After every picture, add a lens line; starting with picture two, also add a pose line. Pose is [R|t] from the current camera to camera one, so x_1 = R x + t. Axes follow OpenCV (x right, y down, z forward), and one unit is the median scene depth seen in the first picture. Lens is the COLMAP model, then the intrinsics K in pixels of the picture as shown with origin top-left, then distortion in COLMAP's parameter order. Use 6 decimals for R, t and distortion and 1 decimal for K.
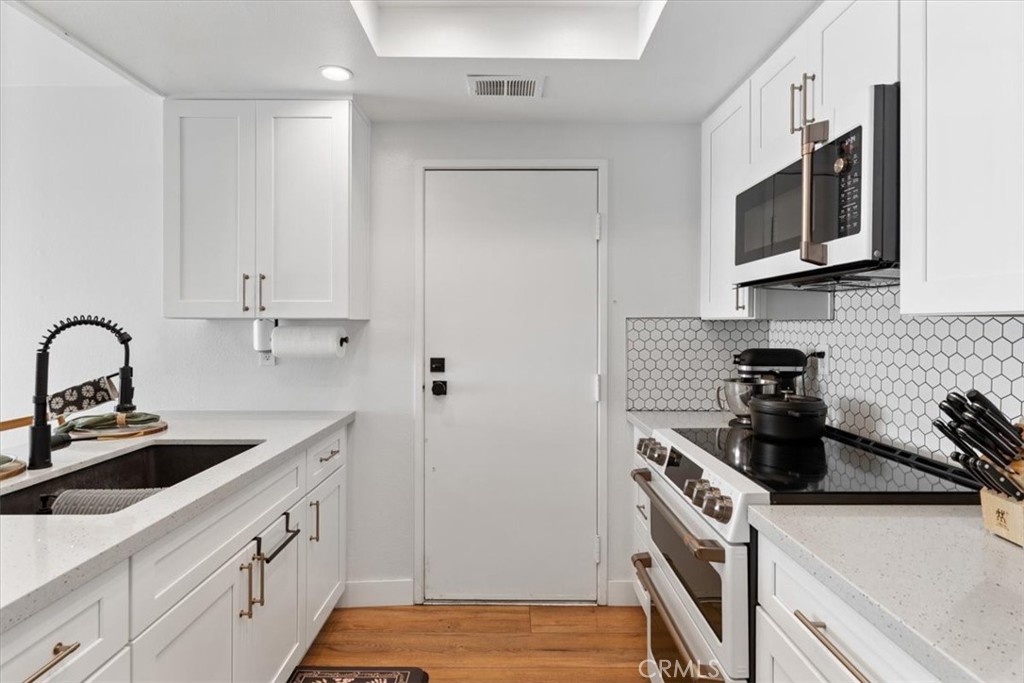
lens RADIAL K [[541.5, 0, 511.7], [0, 541.5, 326.8], [0, 0, 1]] dist [-0.003606, 0.001394]
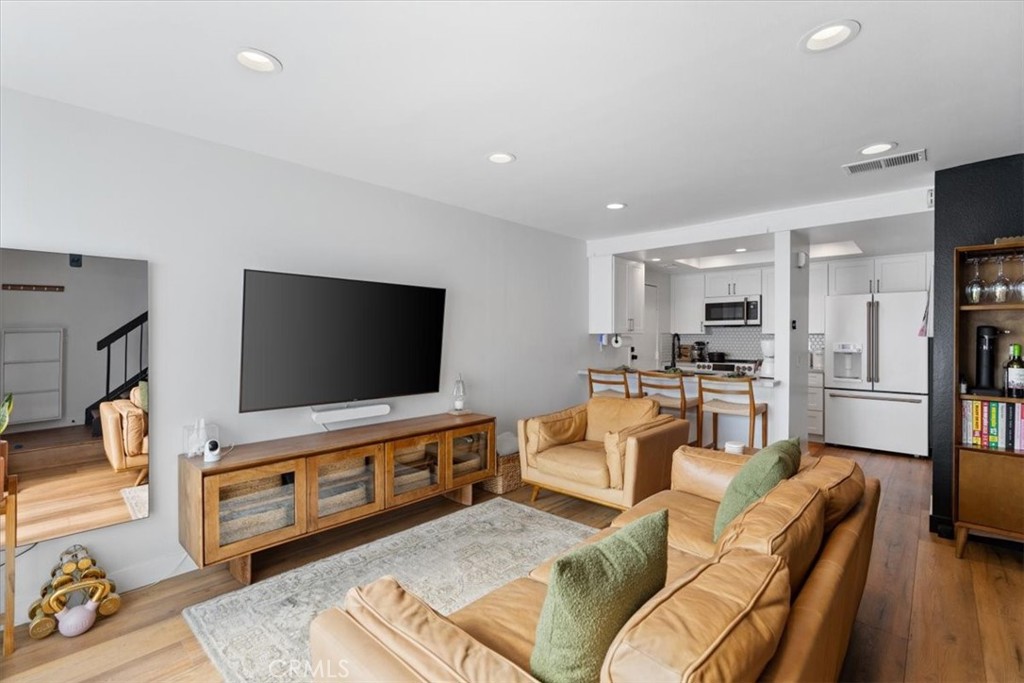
lens RADIAL K [[463.7, 0, 508.1], [0, 463.7, 337.3], [0, 0, 1]] dist [-0.002696, 0.000684]
pose [[0.684681, -0.005463, 0.728822, -3.062813], [0.005783, 0.999981, 0.002062, -0.004754], [-0.728820, 0.002803, 0.684700, -0.288363]]
